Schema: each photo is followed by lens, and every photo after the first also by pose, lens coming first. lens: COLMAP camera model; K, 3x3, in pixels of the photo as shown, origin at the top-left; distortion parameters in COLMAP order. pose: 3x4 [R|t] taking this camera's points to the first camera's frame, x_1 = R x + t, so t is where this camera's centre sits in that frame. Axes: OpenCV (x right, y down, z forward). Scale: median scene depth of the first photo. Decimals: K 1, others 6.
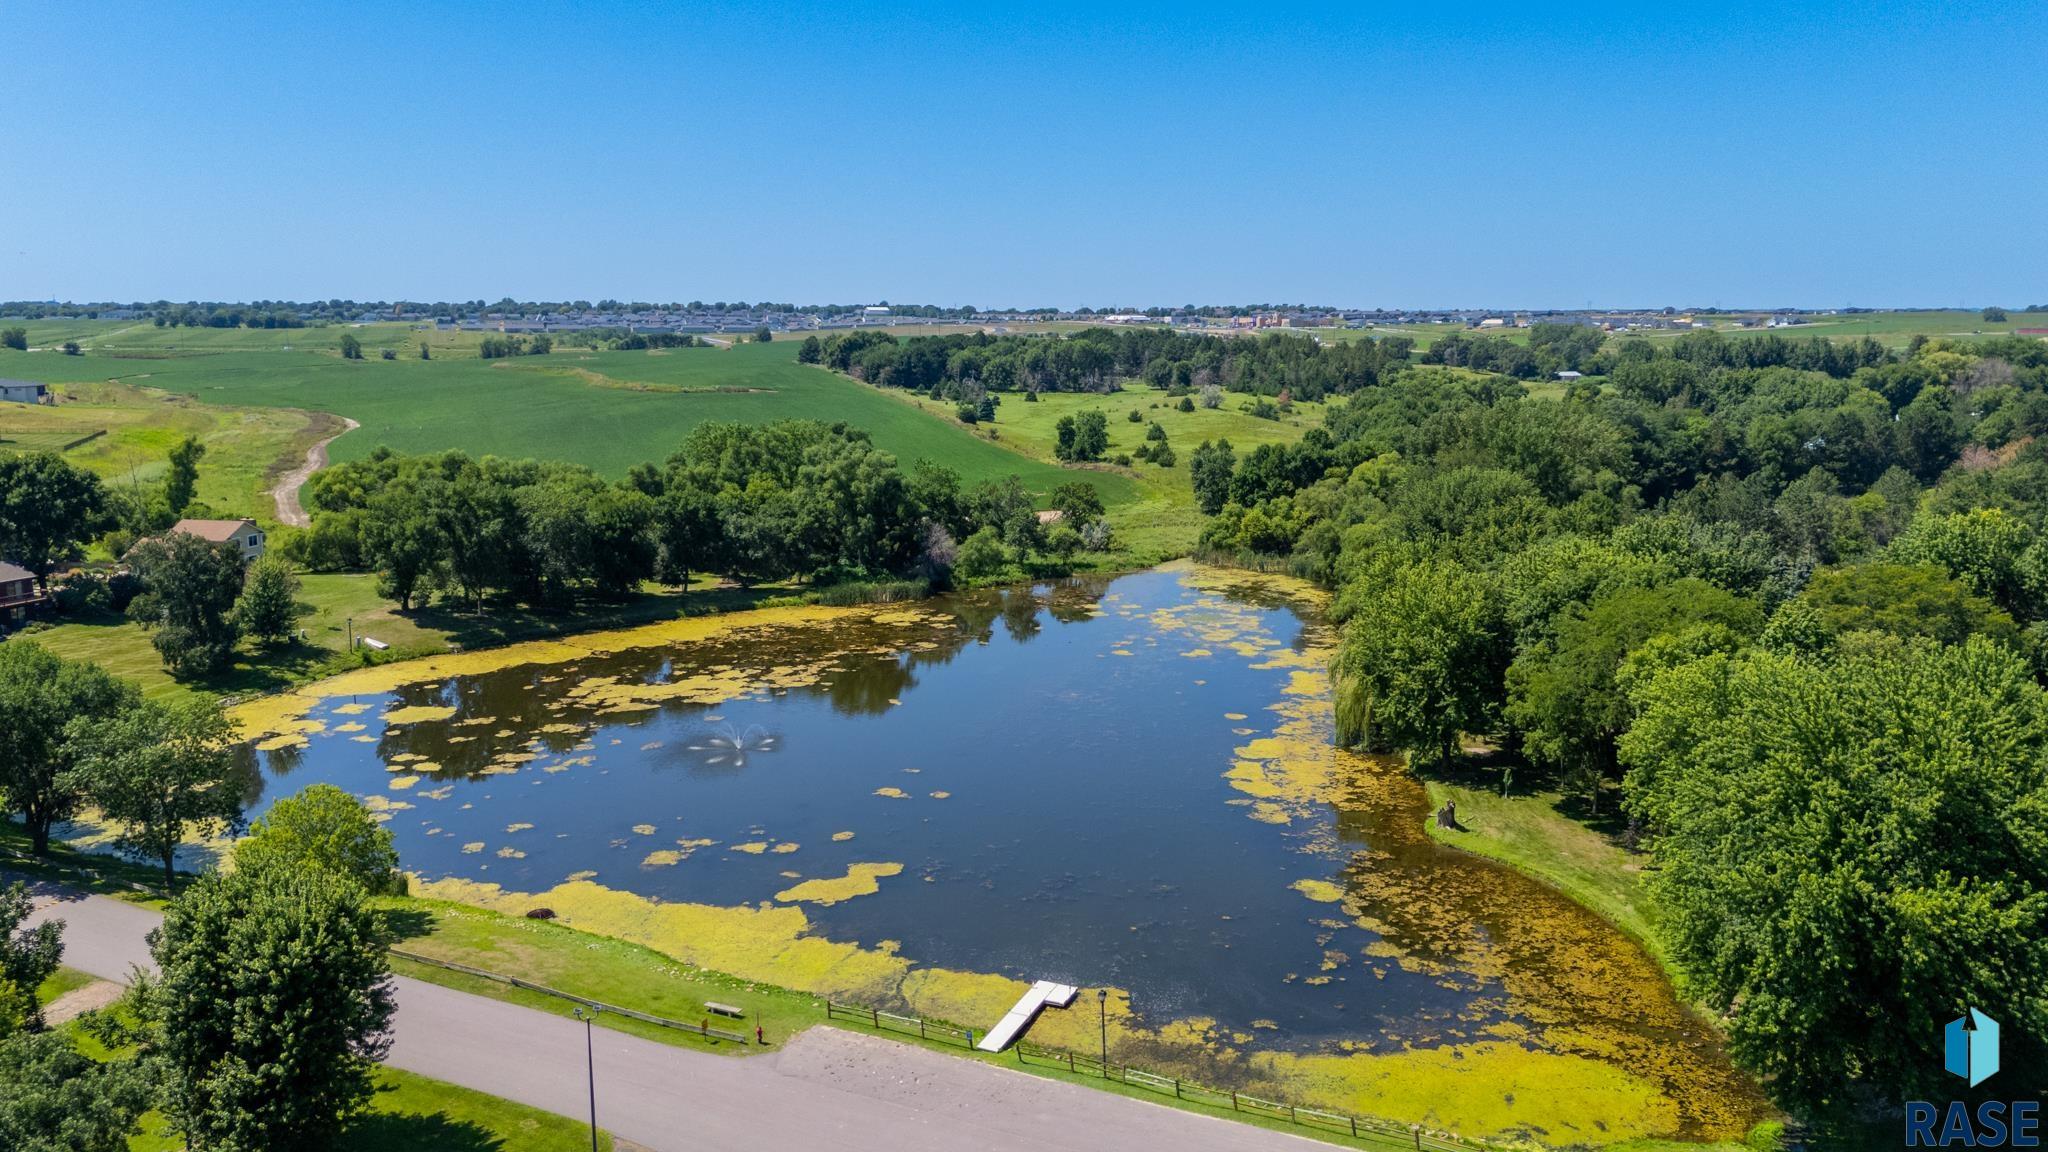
lens RADIAL K [[1577.9, 0, 973.0], [0, 1577.9, 571.5], [0, 0, 1]] dist [0.167798, -0.327690]
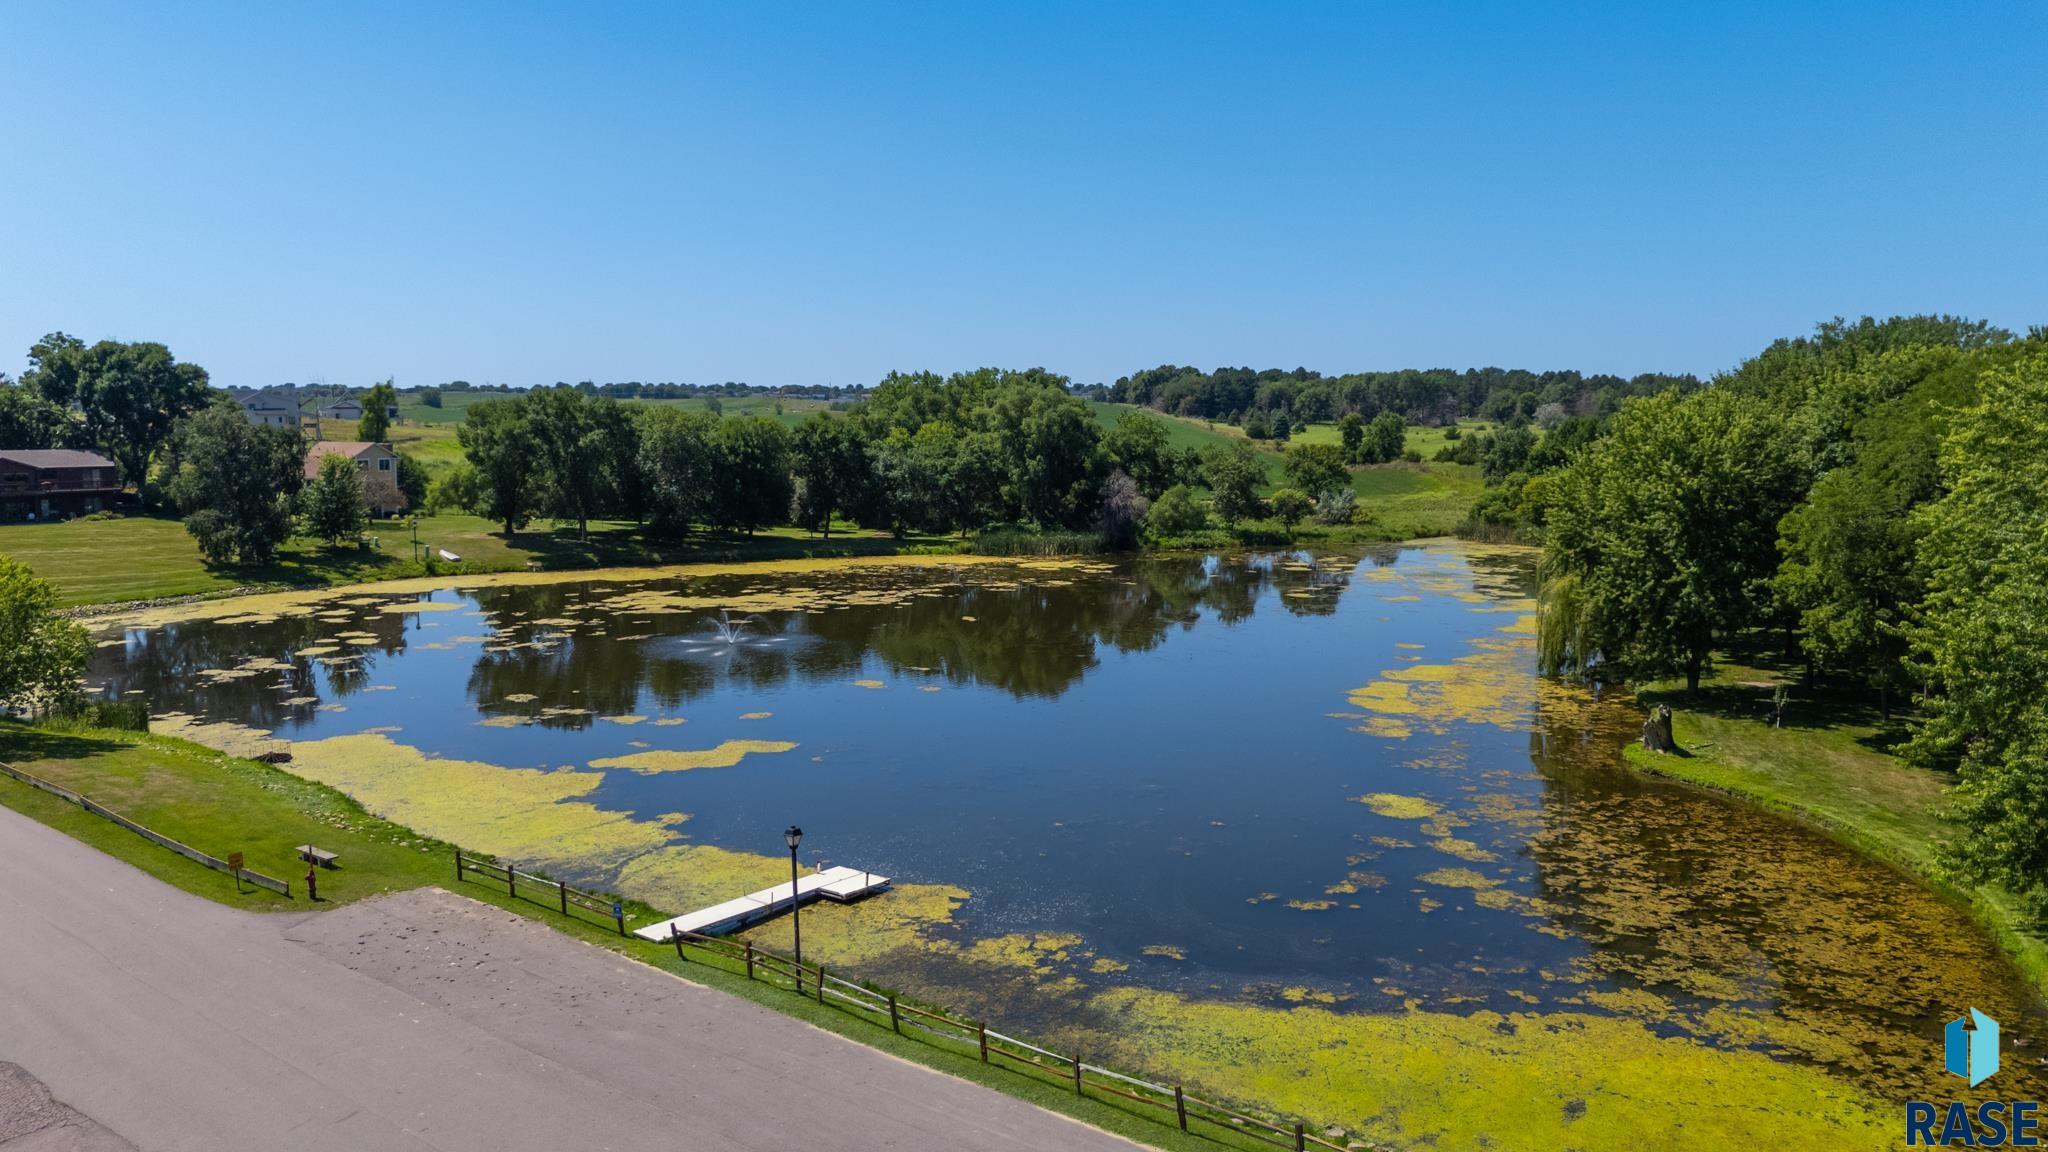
lens RADIAL K [[1494.2, 0, 1024.0], [0, 1494.2, 576.0], [0, 0, 1]] dist [0.107183, -0.134774]
pose [[0.968894, 0.025715, -0.246137, 0.222983], [-0.047774, 0.995313, -0.084077, 0.171108], [0.242821, 0.093221, 0.965582, 0.405373]]
